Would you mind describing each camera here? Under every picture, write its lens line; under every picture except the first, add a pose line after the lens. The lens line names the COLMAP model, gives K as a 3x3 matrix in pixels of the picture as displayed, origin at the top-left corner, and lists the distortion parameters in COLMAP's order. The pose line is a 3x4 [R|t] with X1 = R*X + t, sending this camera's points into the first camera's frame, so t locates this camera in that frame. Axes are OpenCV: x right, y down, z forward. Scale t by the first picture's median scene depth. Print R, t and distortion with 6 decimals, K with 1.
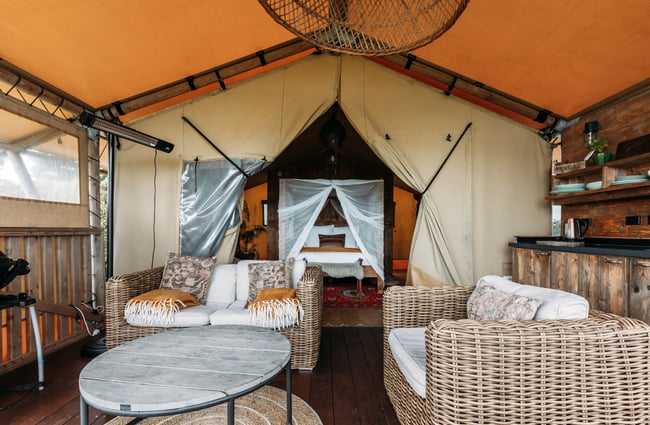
lens RADIAL K [[303.3, 0, 327.0], [0, 303.3, 234.6], [0, 0, 1]] dist [0.000964, -0.000174]
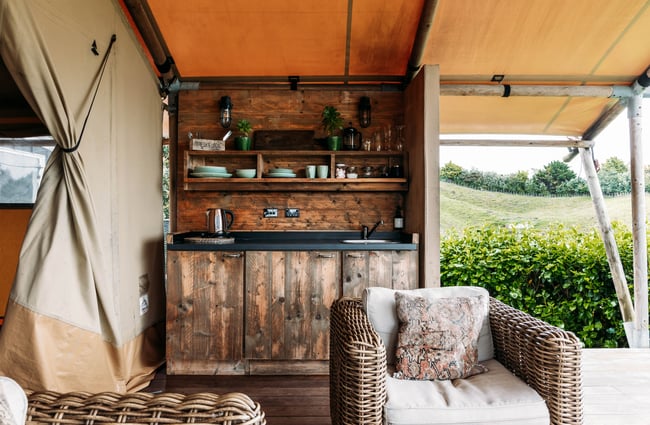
lens RADIAL K [[463.0, 0, 325.0], [0, 463.0, 212.5], [0, 0, 1]] dist [-0.011210, -0.002524]
pose [[0.012244, -0.006340, 0.999905, -0.426851], [0.013049, 0.999896, 0.006181, -0.046965], [-0.999840, 0.012972, 0.012325, 0.689621]]
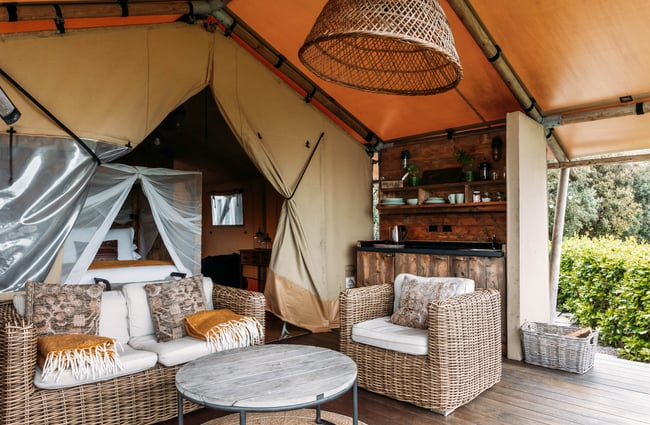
lens RADIAL K [[446.3, 0, 323.5], [0, 446.3, 227.8], [0, 0, 1]] dist [-0.001510, -0.001421]
pose [[0.722607, -0.005851, 0.691235, -0.665347], [0.014183, 0.999879, -0.006363, -0.037503], [-0.691114, 0.014402, 0.722602, -0.114518]]
